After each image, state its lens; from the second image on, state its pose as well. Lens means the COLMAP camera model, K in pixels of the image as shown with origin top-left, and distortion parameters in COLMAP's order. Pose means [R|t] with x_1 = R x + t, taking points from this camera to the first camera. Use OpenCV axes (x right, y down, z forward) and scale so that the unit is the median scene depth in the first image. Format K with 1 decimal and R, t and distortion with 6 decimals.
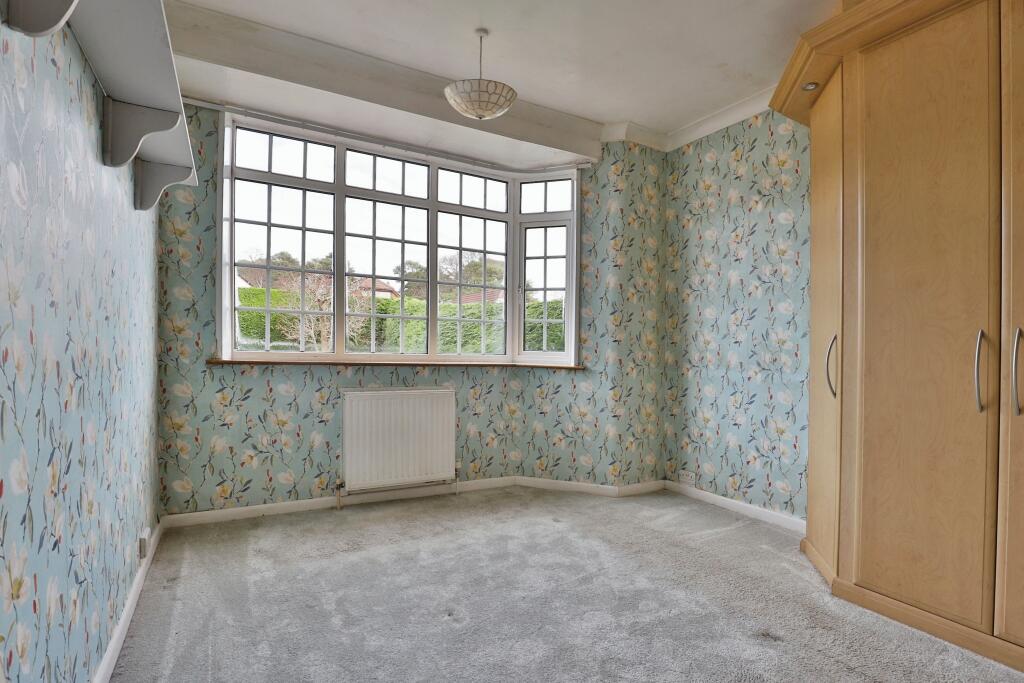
lens RADIAL K [[494.3, 0, 511.1], [0, 494.3, 350.1], [0, 0, 1]] dist [-0.029536, 0.001065]
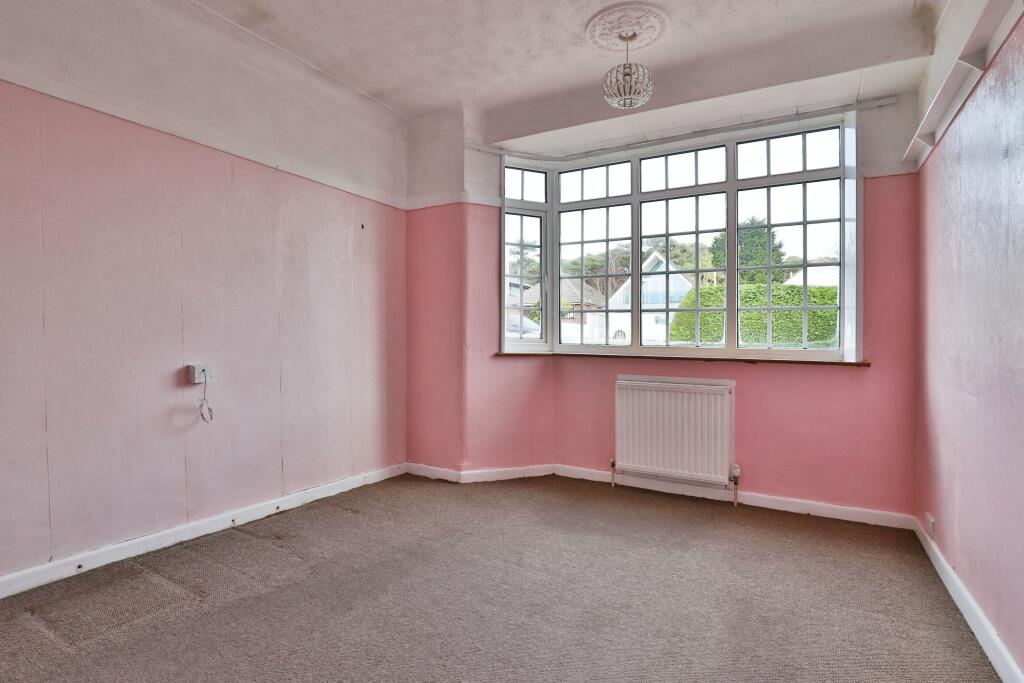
lens RADIAL K [[464.3, 0, 512.4], [0, 464.3, 345.8], [0, 0, 1]] dist [-0.016428, 0.000199]
pose [[0.543642, -0.004342, -0.839306, 0.394011], [0.000530, 0.999988, -0.004830, 0.009700], [0.839317, 0.002181, 0.543637, 0.216338]]
